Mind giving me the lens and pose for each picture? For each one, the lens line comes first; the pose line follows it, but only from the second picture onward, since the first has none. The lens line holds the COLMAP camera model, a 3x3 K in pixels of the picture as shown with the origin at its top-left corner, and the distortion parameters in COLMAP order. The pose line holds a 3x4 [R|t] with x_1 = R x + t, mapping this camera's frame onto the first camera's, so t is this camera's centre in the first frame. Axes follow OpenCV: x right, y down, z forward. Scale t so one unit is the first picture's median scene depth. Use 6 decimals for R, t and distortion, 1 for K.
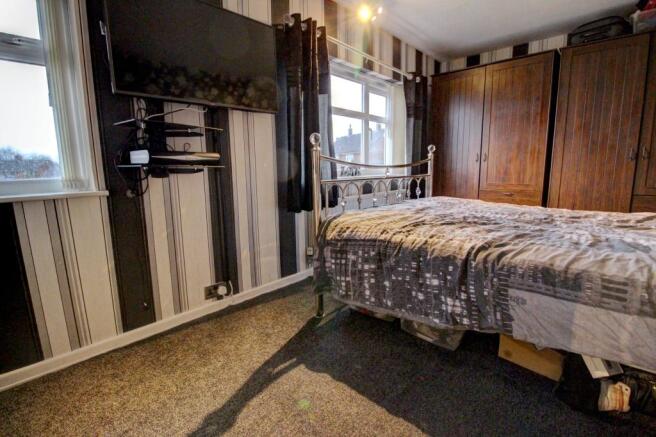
lens RADIAL K [[306.2, 0, 333.3], [0, 306.2, 217.4], [0, 0, 1]] dist [-0.025674, -0.001045]
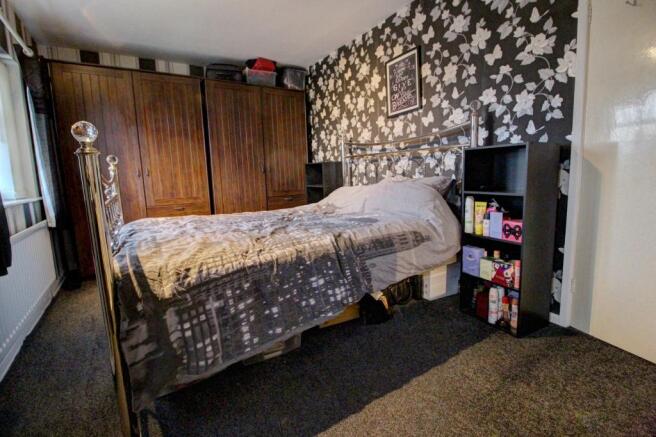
lens RADIAL K [[306.2, 0, 332.0], [0, 306.2, 218.3], [0, 0, 1]] dist [-0.025674, -0.001045]
pose [[0.214248, -0.137071, 0.967114, -0.529176], [0.191808, 0.976732, 0.095942, -0.081457], [-0.957762, 0.164945, 0.235554, 0.526318]]
